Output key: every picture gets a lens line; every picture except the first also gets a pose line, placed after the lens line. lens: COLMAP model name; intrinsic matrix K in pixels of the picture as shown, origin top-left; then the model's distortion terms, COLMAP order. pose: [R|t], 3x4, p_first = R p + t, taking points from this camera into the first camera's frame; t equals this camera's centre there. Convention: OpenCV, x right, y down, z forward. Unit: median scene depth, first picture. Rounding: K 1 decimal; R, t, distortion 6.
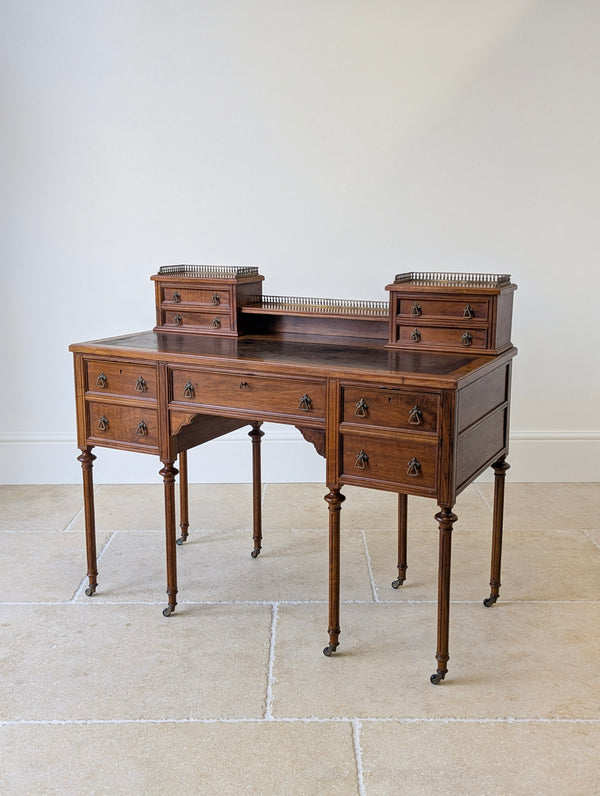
lens RADIAL K [[861.2, 0, 315.2], [0, 861.2, 373.5], [0, 0, 1]] dist [0.053193, 0.000000]
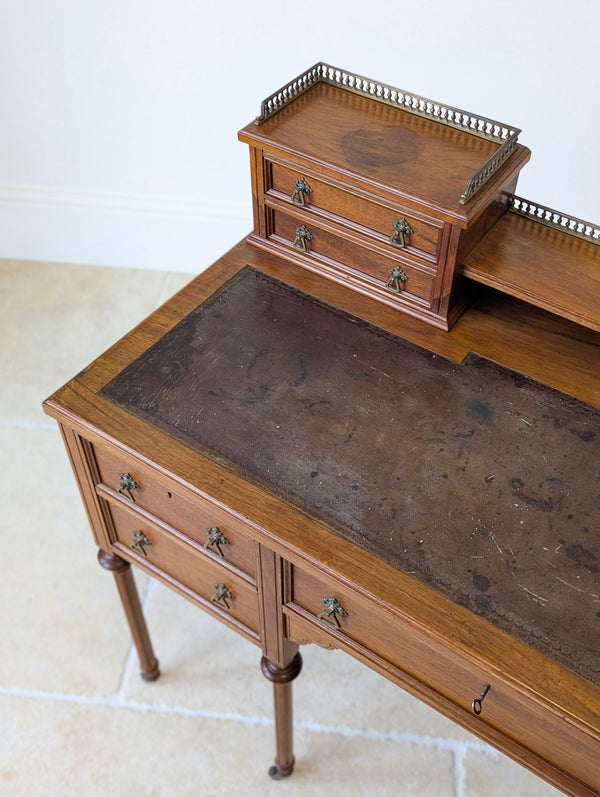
lens RADIAL K [[862.3, 0, 319.7], [0, 862.3, 378.7], [0, 0, 1]] dist [0.053193, 0.000000]
pose [[0.991973, 0.103584, -0.072527, -0.128917], [-0.038987, 0.796152, 0.603839, -0.295732], [0.120290, -0.596164, 0.793800, 0.708546]]
